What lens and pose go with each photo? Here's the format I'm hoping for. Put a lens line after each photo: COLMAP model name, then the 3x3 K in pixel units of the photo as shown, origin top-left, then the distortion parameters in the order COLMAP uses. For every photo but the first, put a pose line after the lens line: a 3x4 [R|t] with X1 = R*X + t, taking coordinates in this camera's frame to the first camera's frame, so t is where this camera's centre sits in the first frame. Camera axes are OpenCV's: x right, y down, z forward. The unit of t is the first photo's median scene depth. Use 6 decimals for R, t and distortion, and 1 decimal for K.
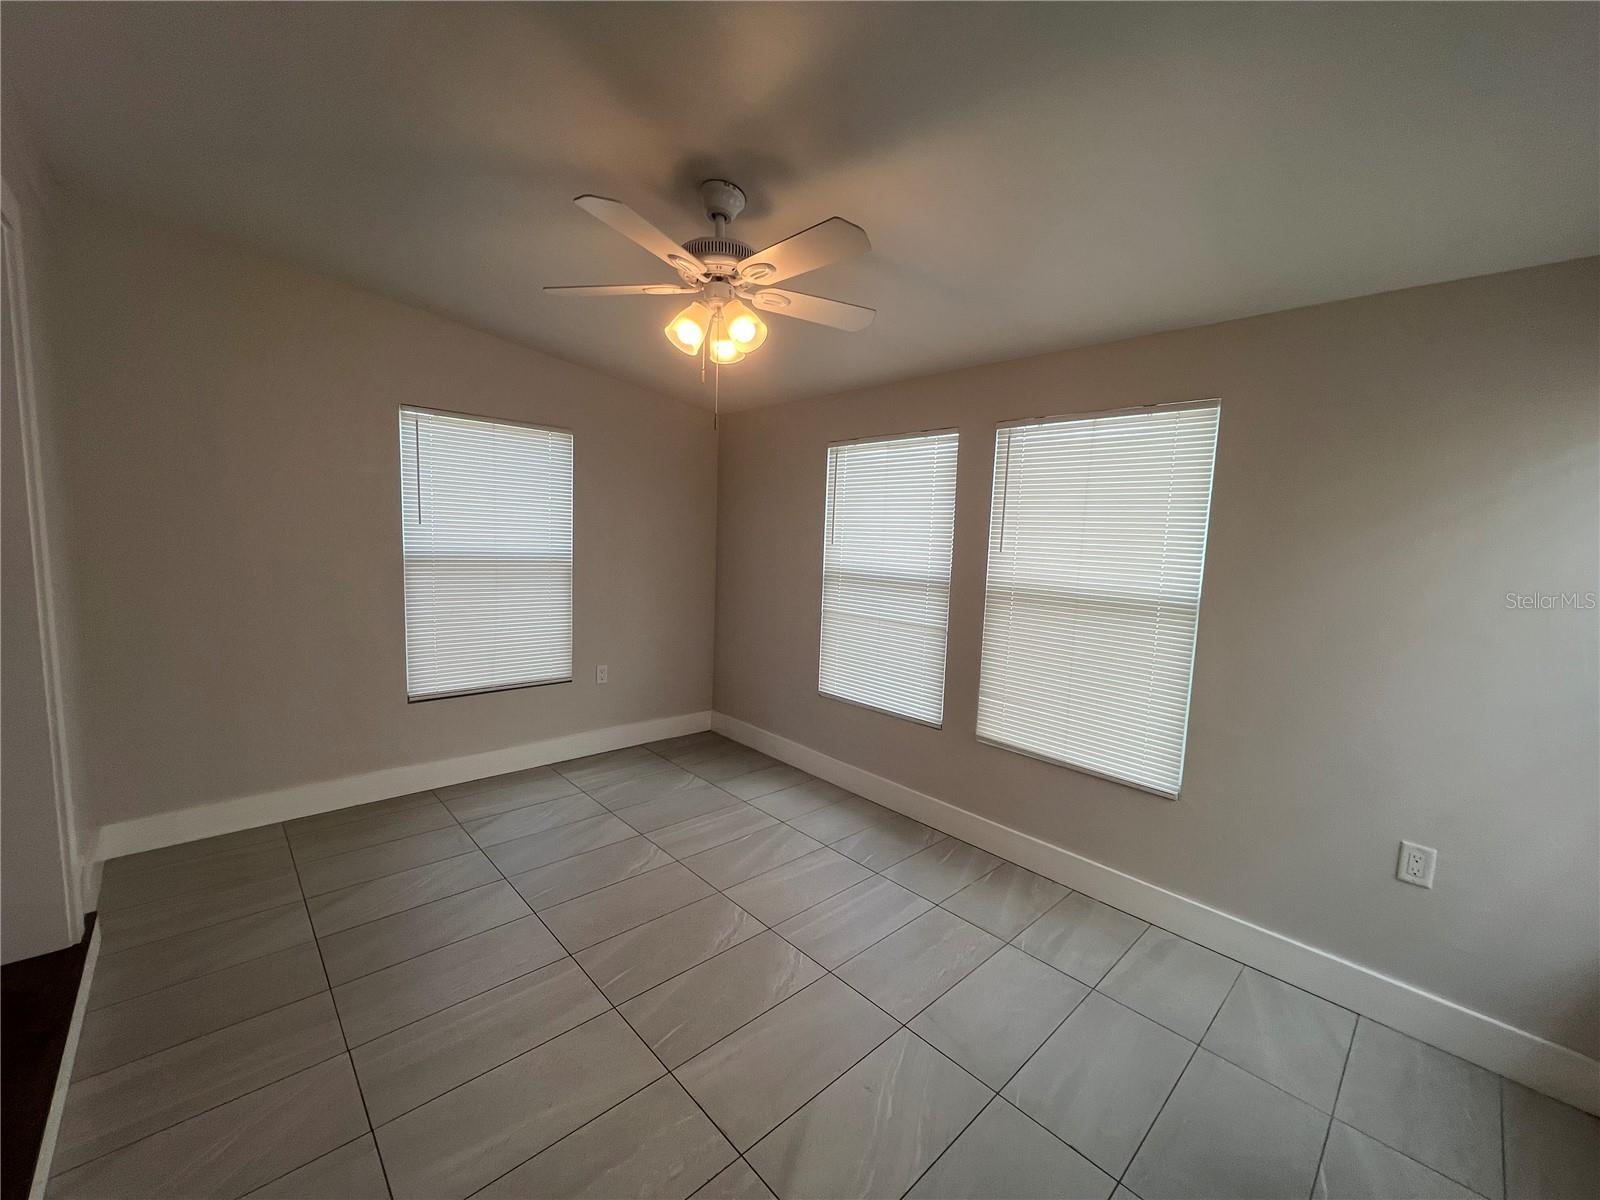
lens RADIAL K [[638.8, 0, 793.1], [0, 638.8, 602.7], [0, 0, 1]] dist [-0.002702, 0.000274]
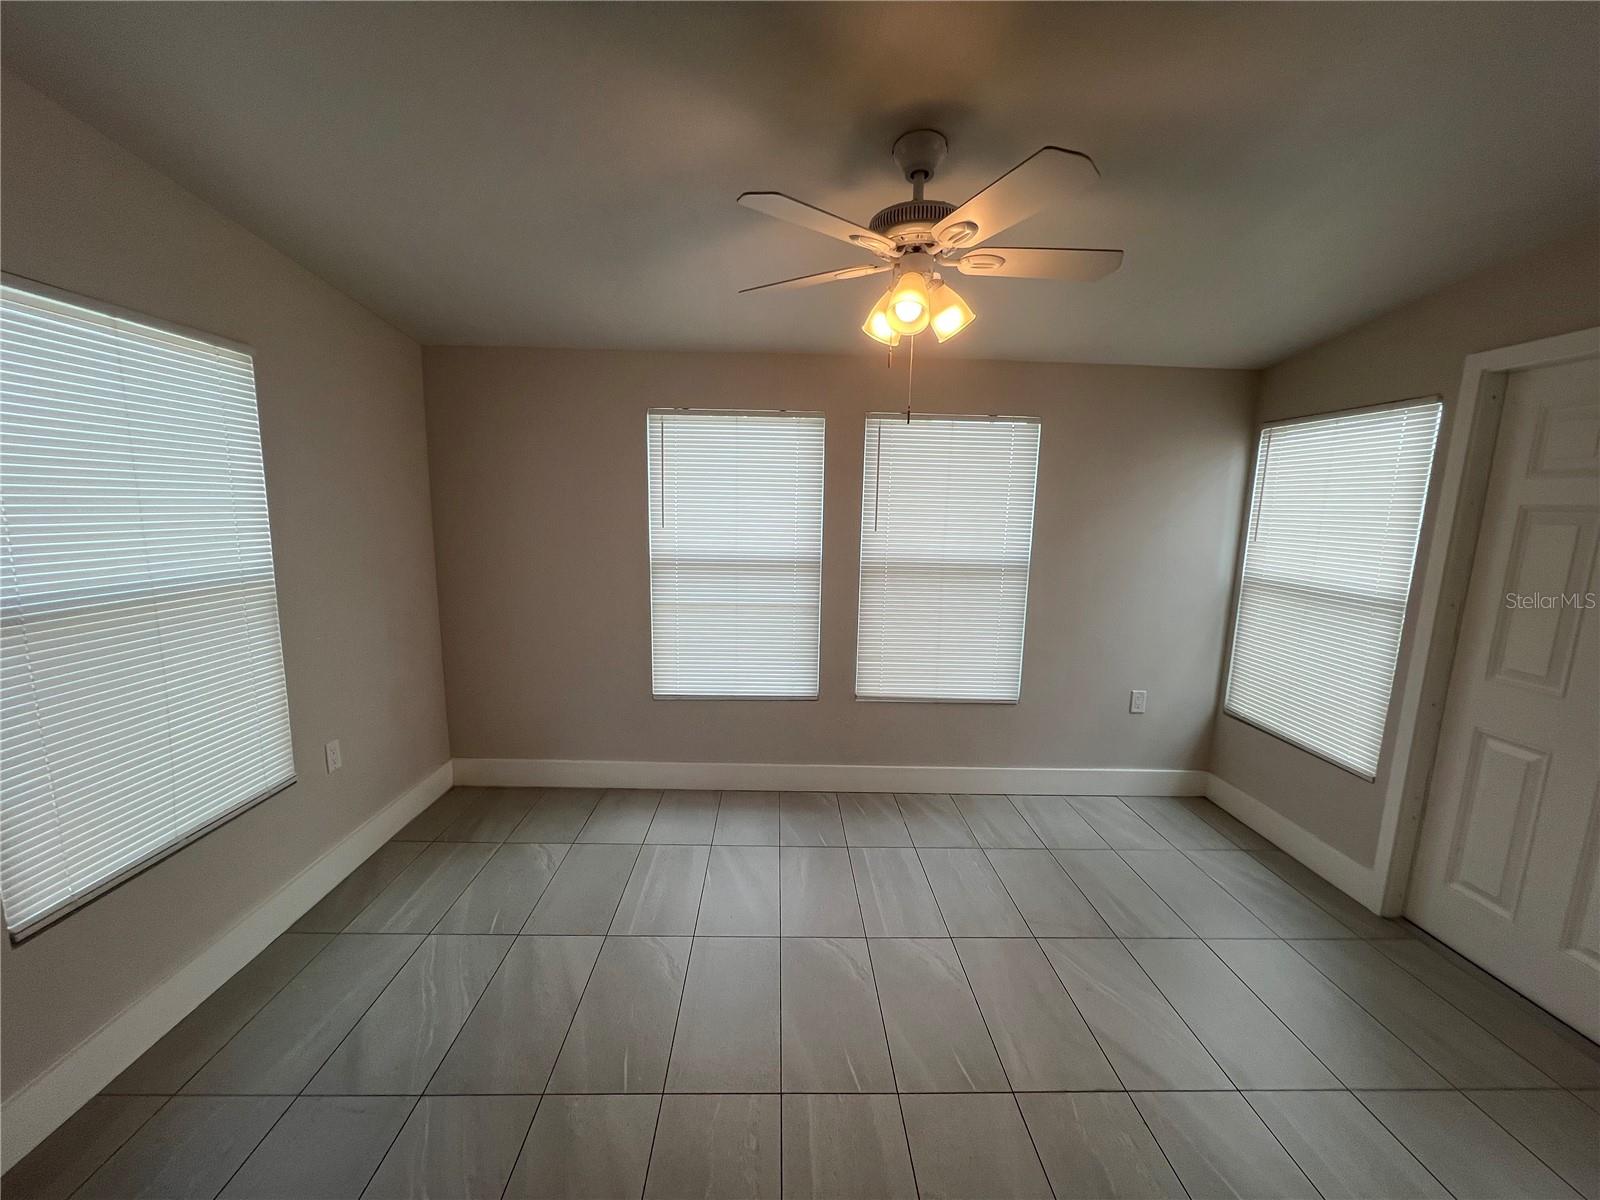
lens RADIAL K [[638.8, 0, 797.3], [0, 638.8, 605.0], [0, 0, 1]] dist [-0.002702, 0.000274]
pose [[0.659023, -0.141365, 0.738718, -0.580912], [0.082537, 0.989839, 0.115788, -0.087729], [-0.747581, -0.015335, 0.663994, 0.337633]]
